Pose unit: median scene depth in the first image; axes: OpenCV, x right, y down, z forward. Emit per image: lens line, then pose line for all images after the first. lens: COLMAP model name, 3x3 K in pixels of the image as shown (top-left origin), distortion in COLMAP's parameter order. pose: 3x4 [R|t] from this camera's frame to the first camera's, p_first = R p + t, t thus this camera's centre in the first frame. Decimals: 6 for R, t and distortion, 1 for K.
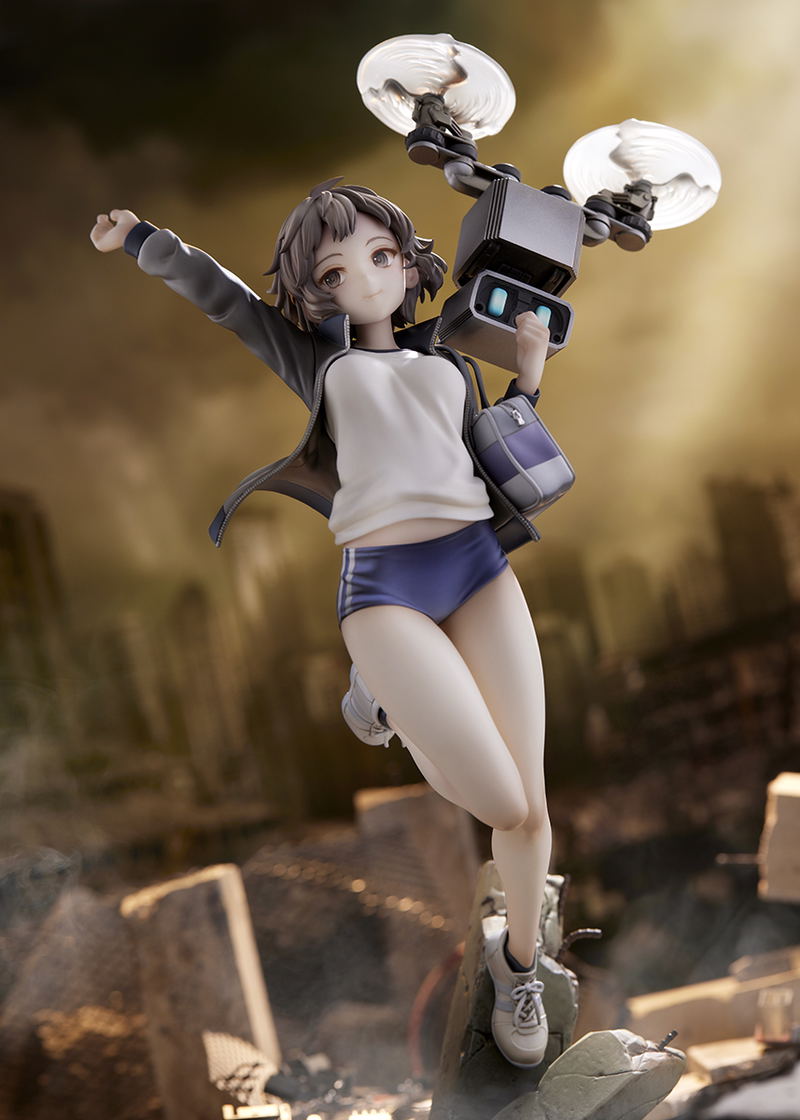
lens RADIAL K [[4336.0, 0, 400.0], [0, 4336.0, 560.0], [0, 0, 1]] dist [-0.064806, -3.039796]
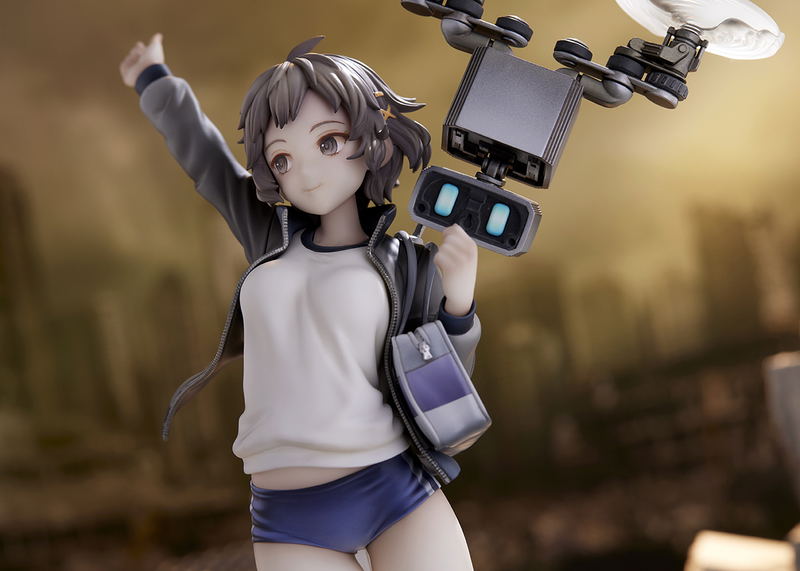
lens RADIAL K [[3097.2, 0, 400.0], [0, 3097.2, 285.5], [0, 0, 1]] dist [-0.064806, -3.039796]
pose [[0.886402, 0.094545, -0.453158, 0.308941], [0.022839, 0.968797, 0.246800, -0.202255], [0.462352, -0.229114, 0.856585, 0.438907]]
